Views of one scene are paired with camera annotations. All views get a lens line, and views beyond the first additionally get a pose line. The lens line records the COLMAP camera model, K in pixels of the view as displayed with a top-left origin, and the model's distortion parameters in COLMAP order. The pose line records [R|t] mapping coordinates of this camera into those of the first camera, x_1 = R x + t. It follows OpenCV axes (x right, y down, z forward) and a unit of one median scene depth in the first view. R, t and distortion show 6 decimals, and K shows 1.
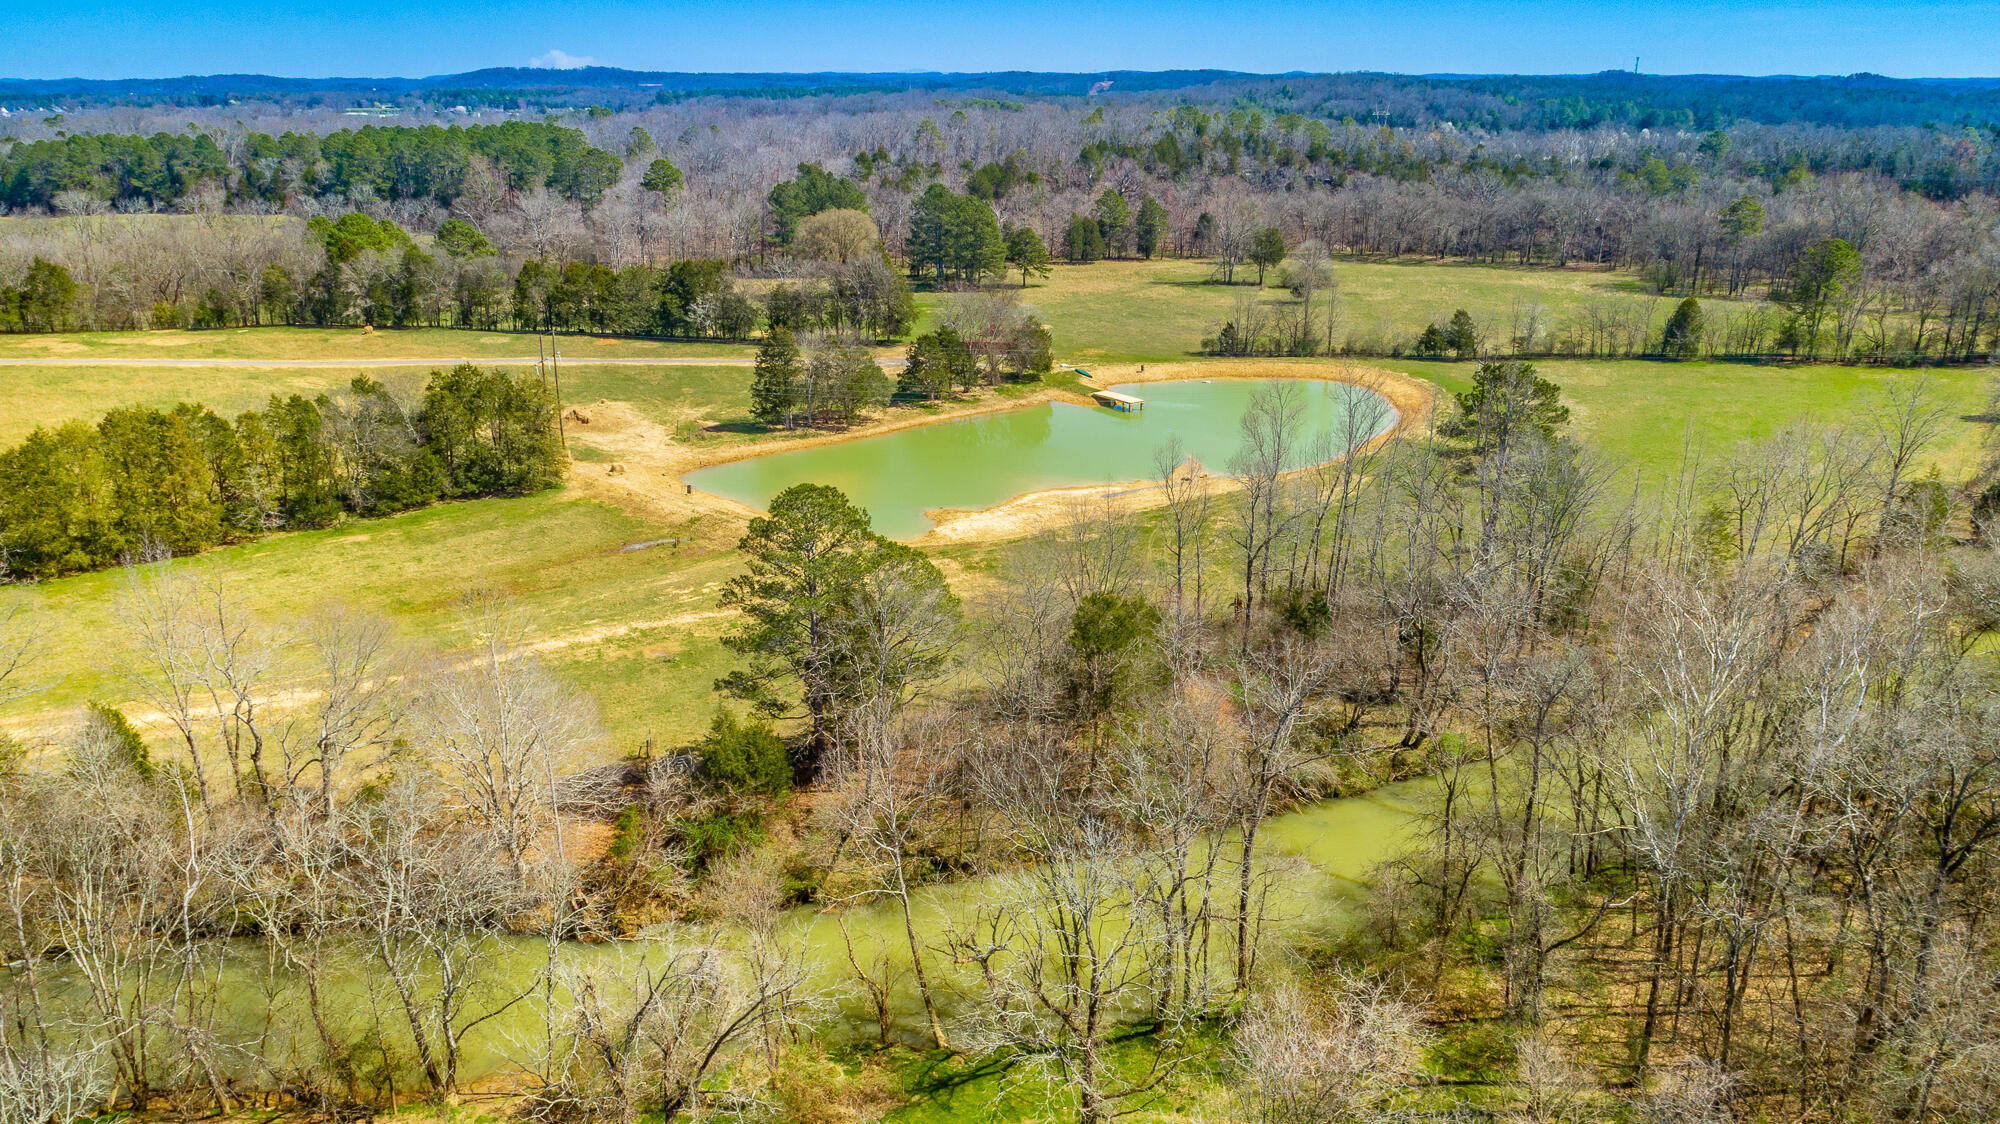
lens RADIAL K [[1352.0, 0, 997.9], [0, 1352.0, 570.3], [0, 0, 1]] dist [-0.018410, 0.005261]
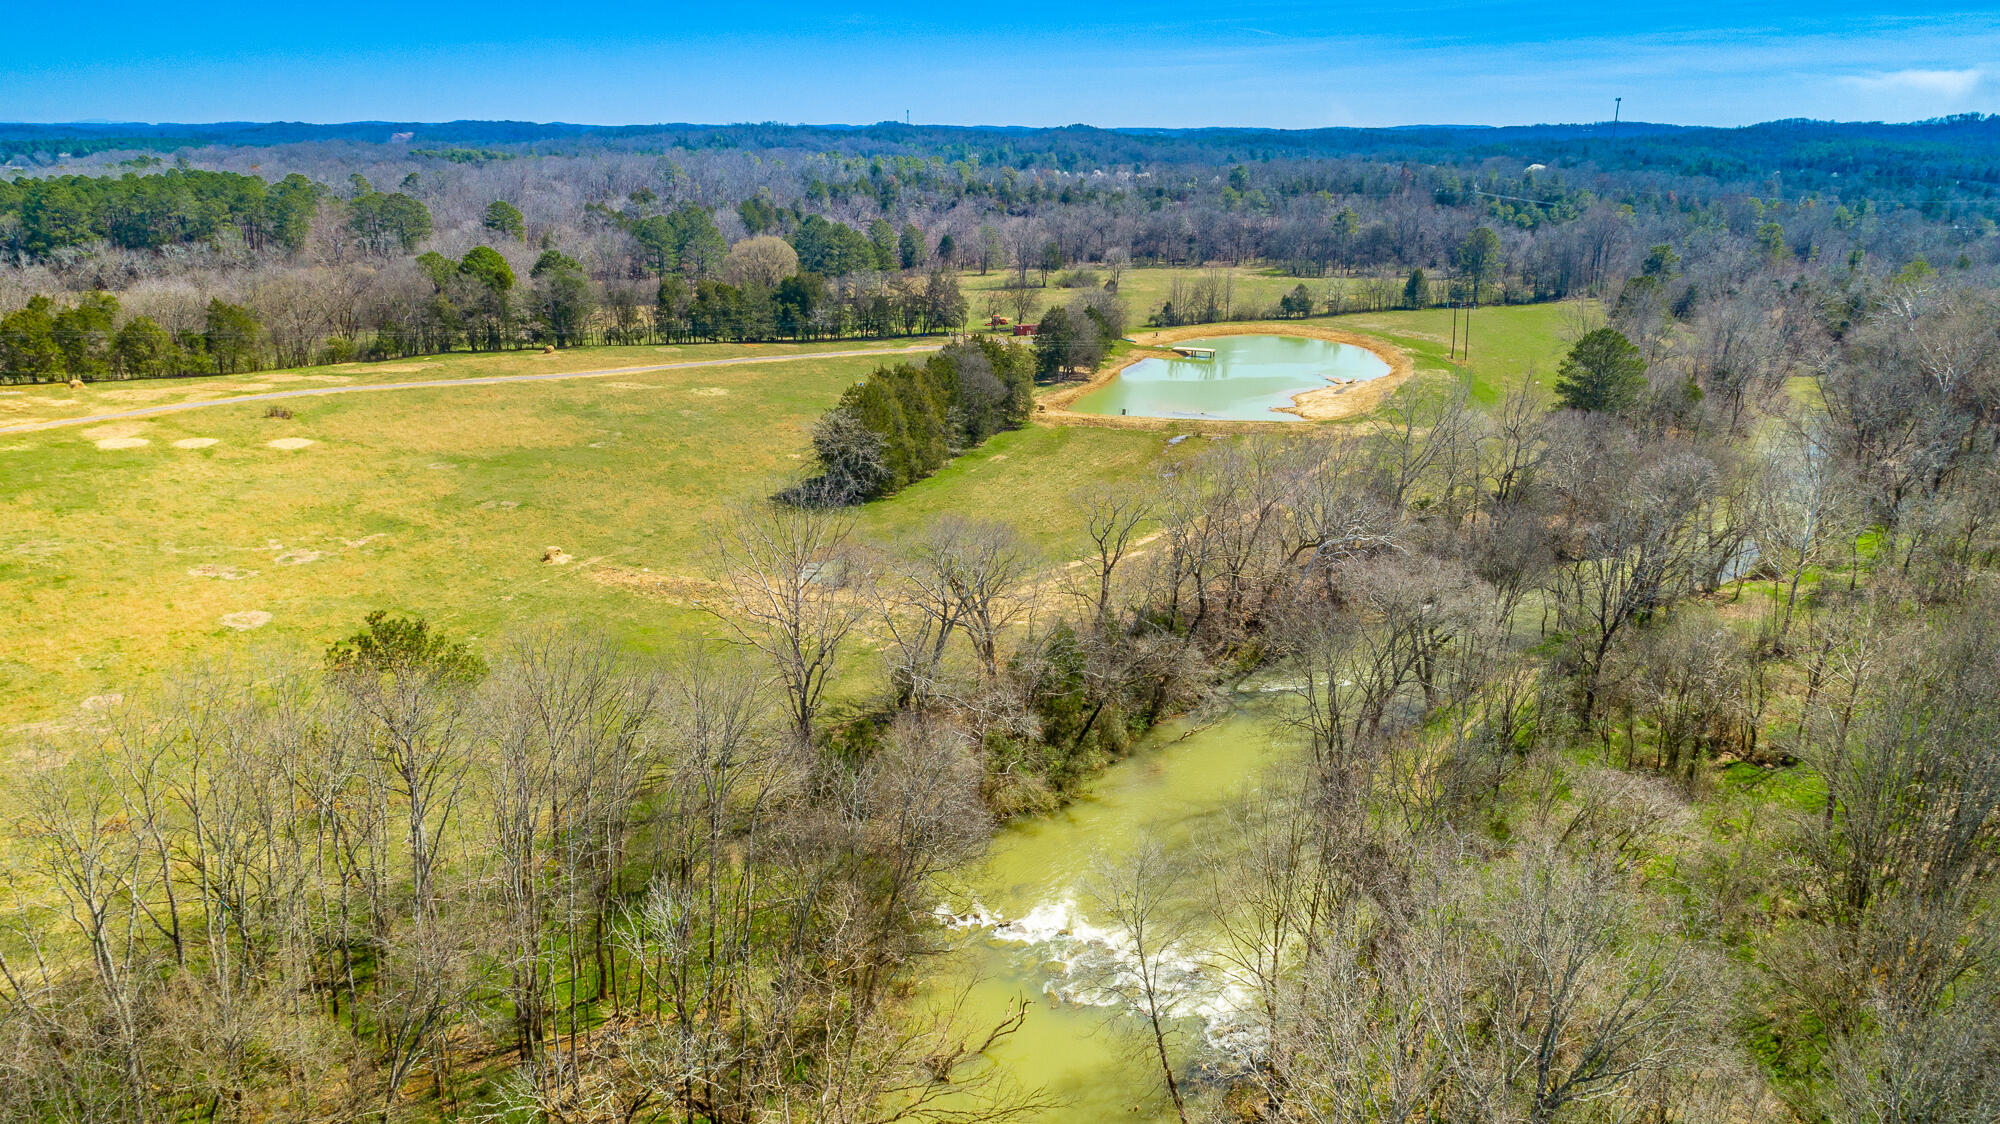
lens RADIAL K [[1352.0, 0, 992.3], [0, 1352.0, 556.3], [0, 0, 1]] dist [-0.018410, 0.005261]
pose [[0.879200, -0.139625, 0.455535, -0.416333], [0.159142, 0.987245, -0.004552, 0.032709], [-0.449089, 0.076497, 0.890206, -0.081880]]
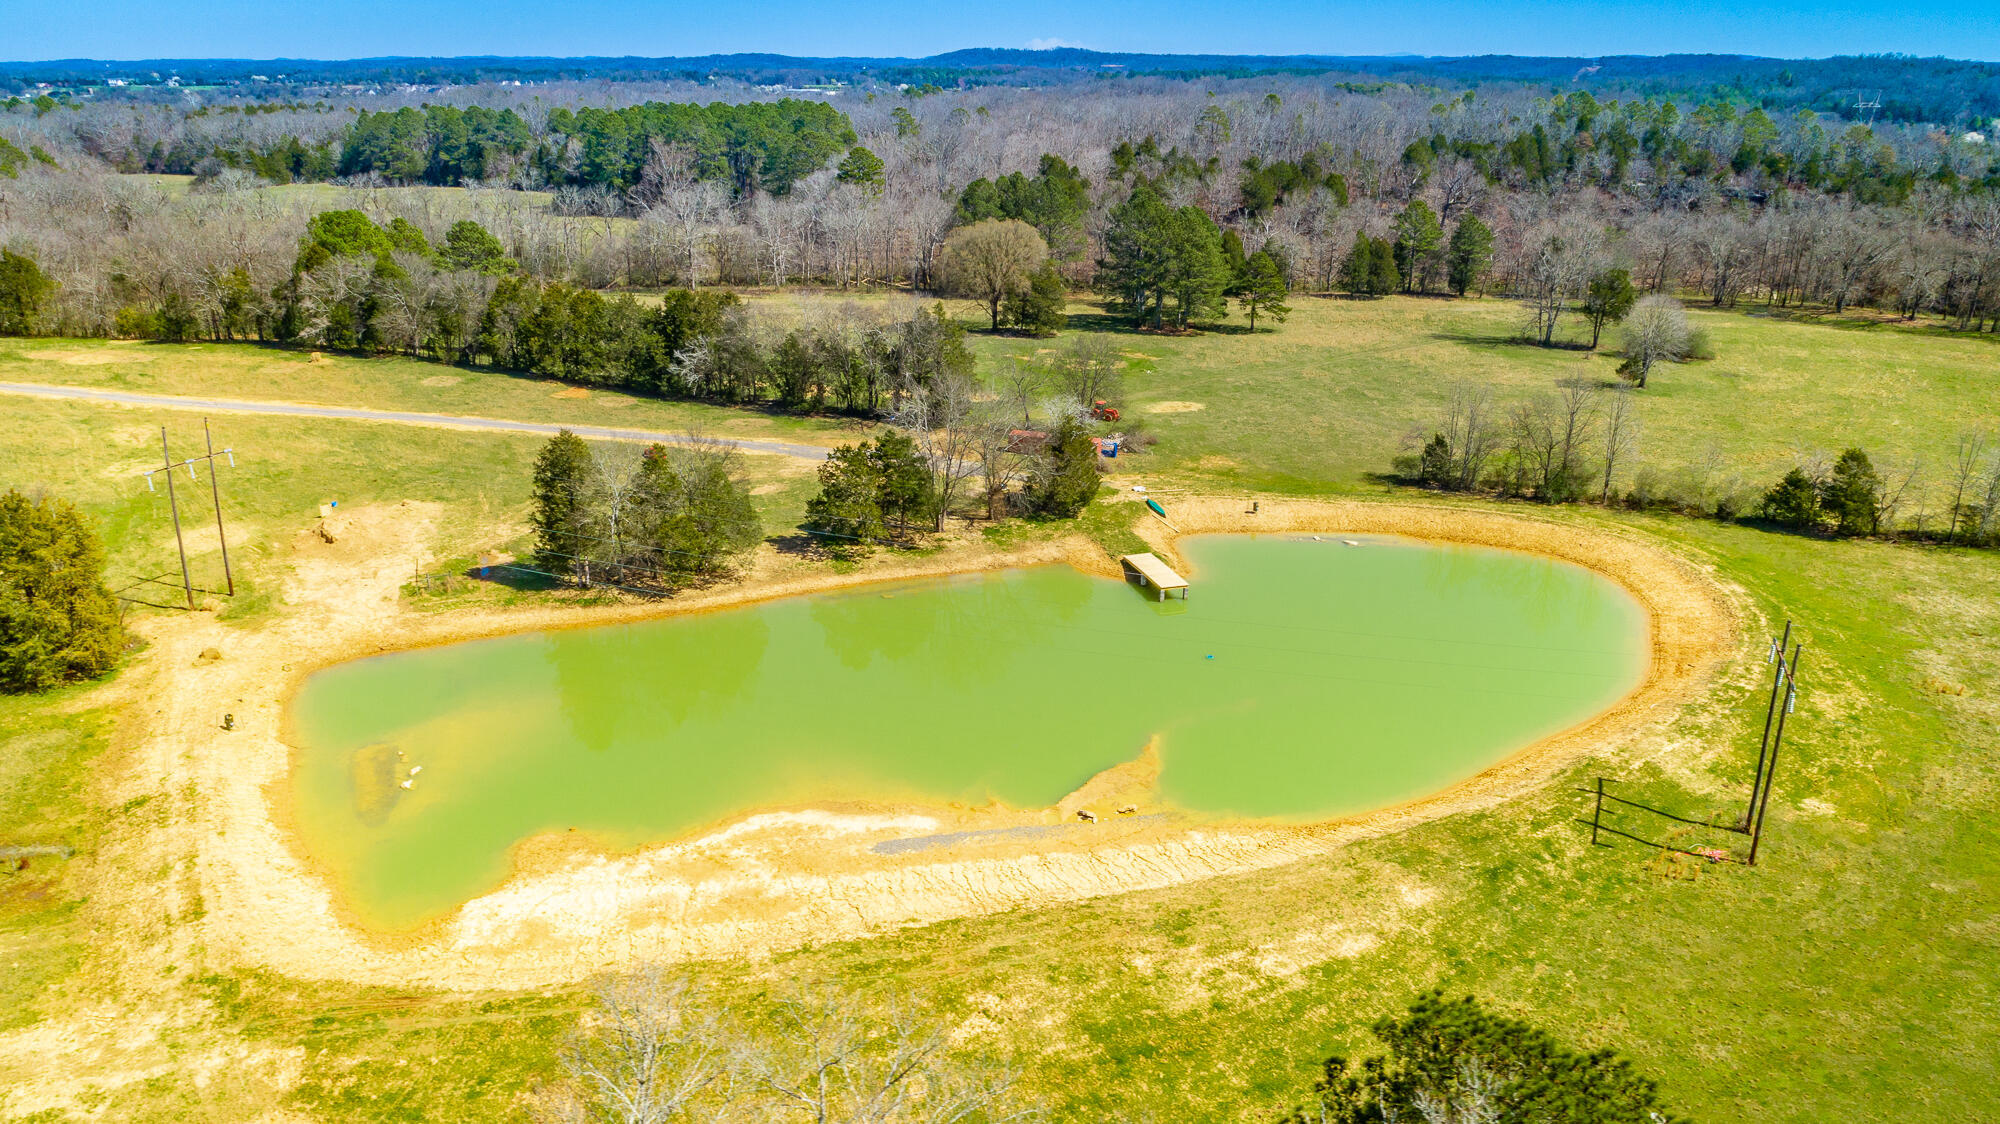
lens RADIAL K [[1352.0, 0, 1000.1], [0, 1352.0, 565.6], [0, 0, 1]] dist [-0.018410, 0.005261]
pose [[0.948503, 0.113831, -0.295609, 0.109257], [-0.111286, 0.993462, 0.025479, -0.074939], [0.296576, 0.008730, 0.954969, 0.218524]]
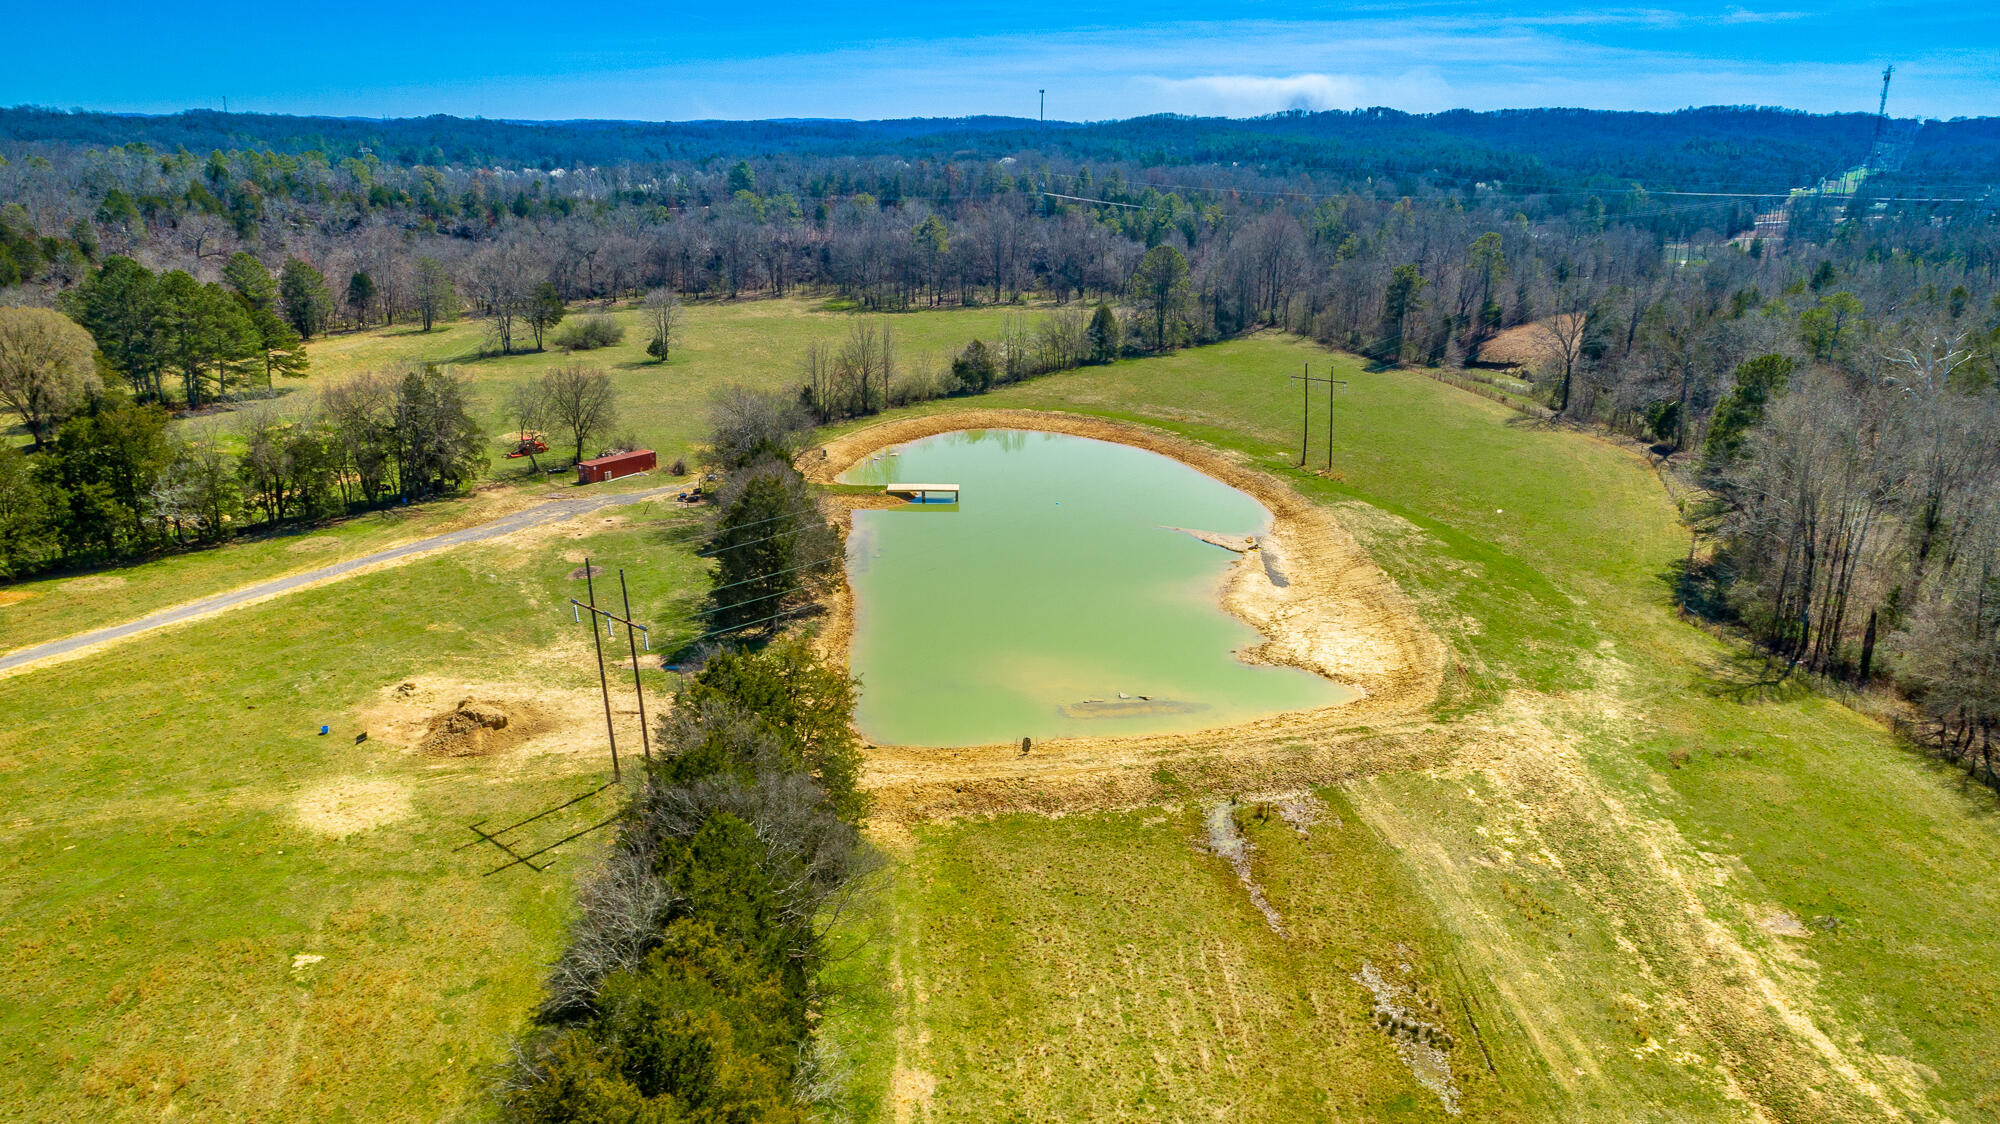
lens RADIAL K [[1352.0, 0, 1001.7], [0, 1352.0, 564.8], [0, 0, 1]] dist [-0.018410, 0.005261]
pose [[0.589563, -0.240798, 0.770994, -0.281575], [0.264803, 0.959396, 0.097150, -0.080239], [-0.763082, 0.146885, 0.629389, 0.246445]]
